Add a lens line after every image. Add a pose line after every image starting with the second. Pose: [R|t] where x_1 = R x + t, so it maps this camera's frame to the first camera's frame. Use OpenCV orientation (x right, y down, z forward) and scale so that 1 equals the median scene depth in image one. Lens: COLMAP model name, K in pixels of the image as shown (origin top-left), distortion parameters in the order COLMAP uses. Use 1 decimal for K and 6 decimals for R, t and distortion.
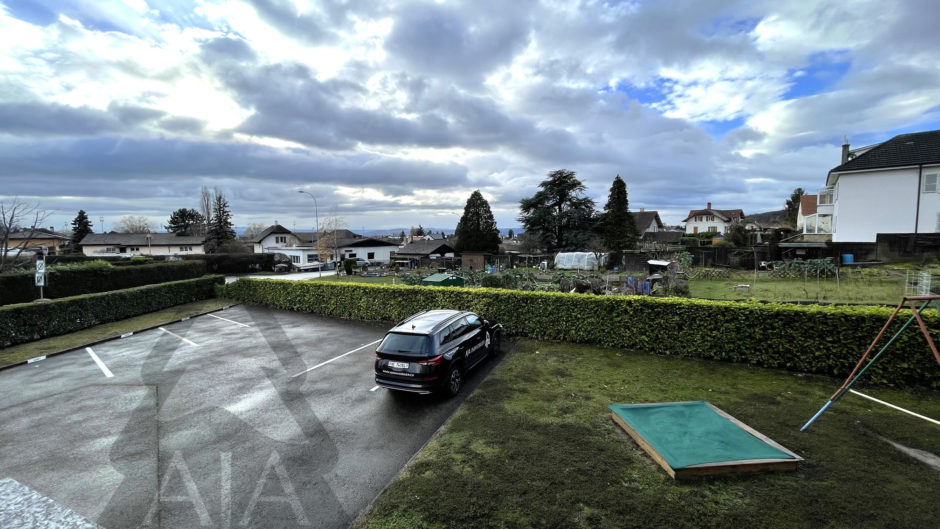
lens RADIAL K [[378.7, 0, 470.0], [0, 378.7, 264.5], [0, 0, 1]] dist [-0.003456, -0.000488]
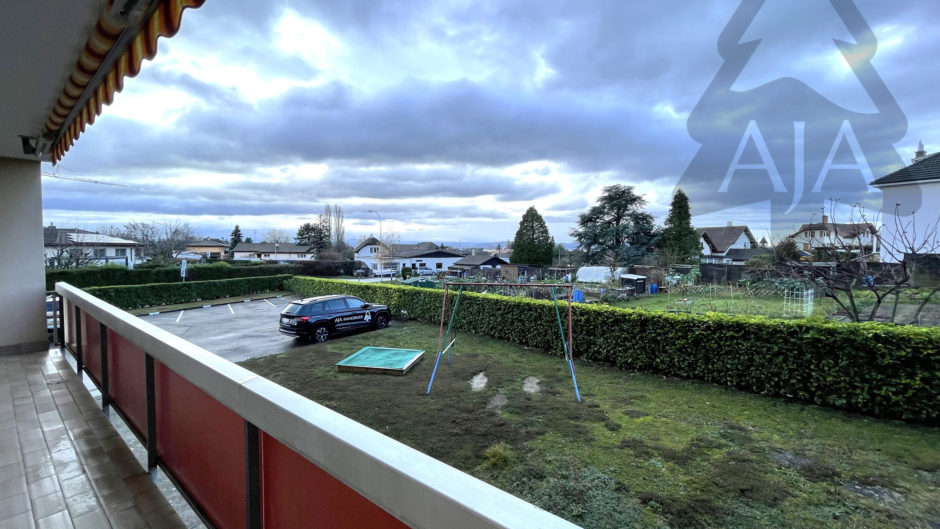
lens RADIAL K [[378.7, 0, 470.0], [0, 378.7, 264.5], [0, 0, 1]] dist [-0.003456, -0.000488]
pose [[0.963294, 0.027159, -0.267070, 0.137670], [-0.036205, 0.998923, -0.029002, 0.003302], [0.265995, 0.037607, 0.963241, -0.061165]]
